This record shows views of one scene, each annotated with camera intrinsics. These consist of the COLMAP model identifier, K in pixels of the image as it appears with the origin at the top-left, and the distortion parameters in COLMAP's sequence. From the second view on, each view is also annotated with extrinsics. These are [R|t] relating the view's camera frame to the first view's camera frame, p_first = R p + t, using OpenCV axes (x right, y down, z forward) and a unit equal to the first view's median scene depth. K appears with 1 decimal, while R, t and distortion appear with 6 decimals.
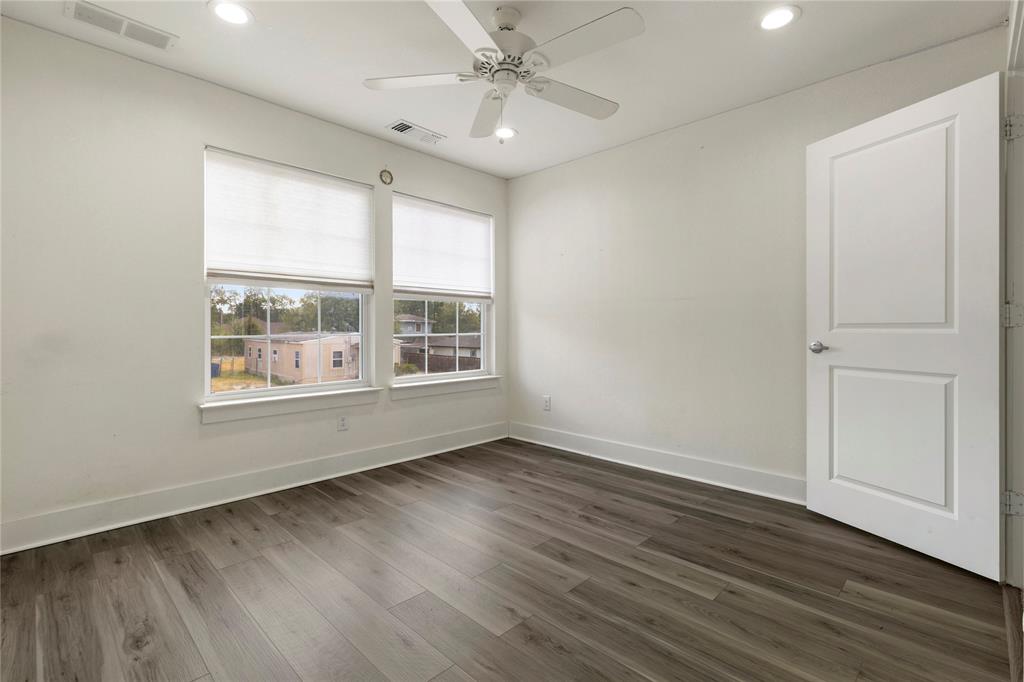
lens RADIAL K [[470.2, 0, 513.3], [0, 470.2, 329.7], [0, 0, 1]] dist [-0.001206, -0.000151]
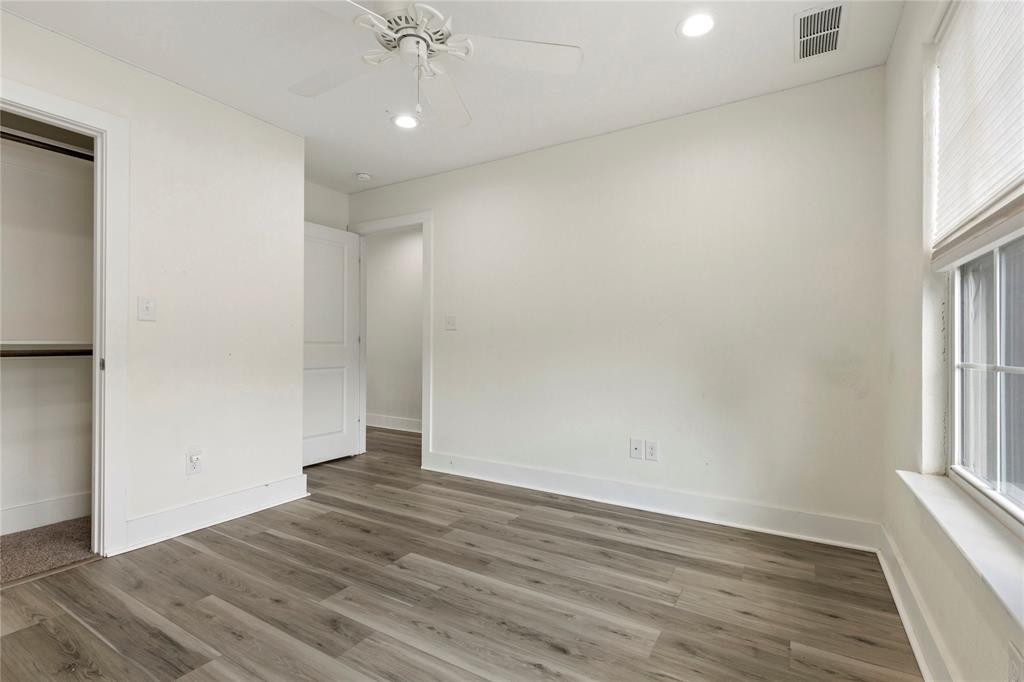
lens RADIAL K [[470.2, 0, 513.3], [0, 470.2, 329.7], [0, 0, 1]] dist [-0.001206, -0.000151]
pose [[-0.974799, -0.013494, -0.222678, -0.004201], [-0.006825, 0.999506, -0.030694, -0.007966], [0.222982, -0.028401, -0.974409, 1.930112]]
